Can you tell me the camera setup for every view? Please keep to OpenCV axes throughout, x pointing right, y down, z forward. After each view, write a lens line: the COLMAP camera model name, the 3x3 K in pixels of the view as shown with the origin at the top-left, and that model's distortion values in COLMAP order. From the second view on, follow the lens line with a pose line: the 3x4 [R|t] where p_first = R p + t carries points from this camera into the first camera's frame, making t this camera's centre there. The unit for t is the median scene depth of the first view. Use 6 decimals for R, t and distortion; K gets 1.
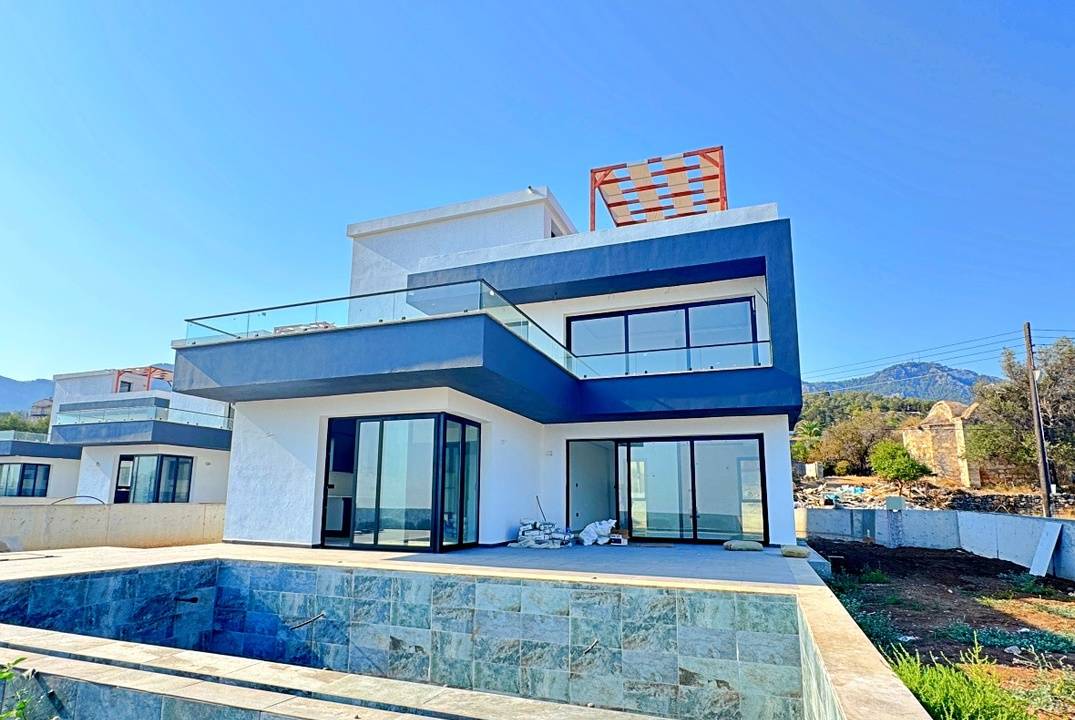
lens RADIAL K [[579.3, 0, 530.1], [0, 579.3, 407.1], [0, 0, 1]] dist [-0.001837, 0.001150]
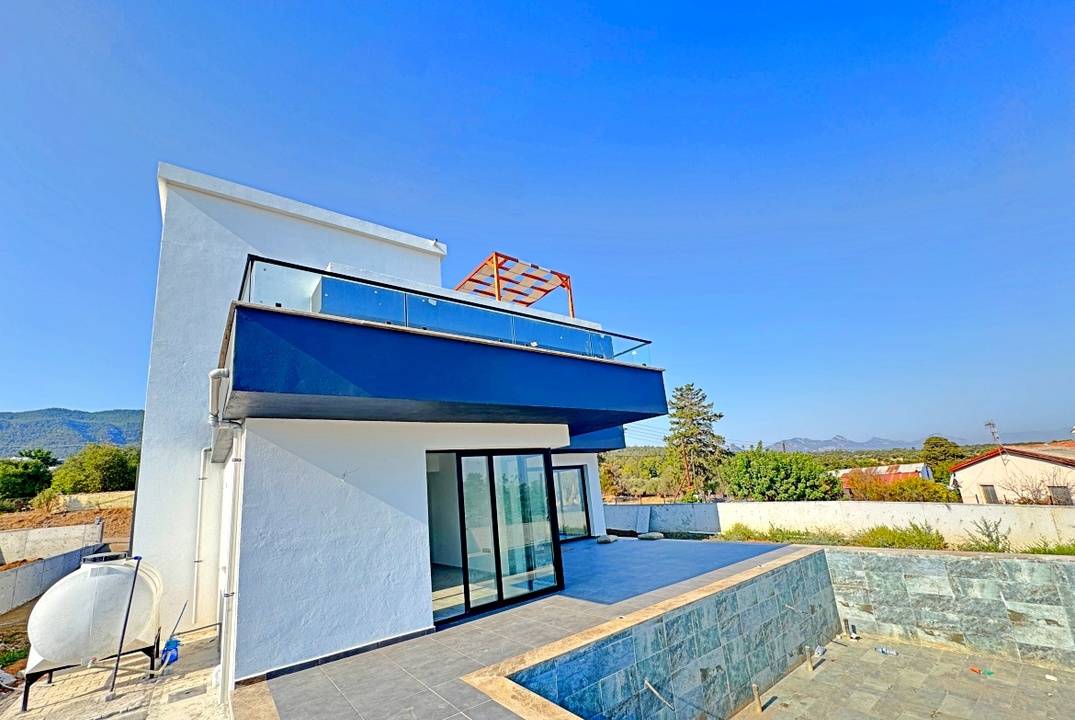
lens RADIAL K [[430.1, 0, 533.2], [0, 430.1, 400.6], [0, 0, 1]] dist [-0.001169, 0.000243]
pose [[0.524813, 0.116806, 0.843165, -0.855761], [-0.040022, 0.992831, -0.112629, 0.012704], [-0.850276, 0.025364, 0.525725, 0.648854]]
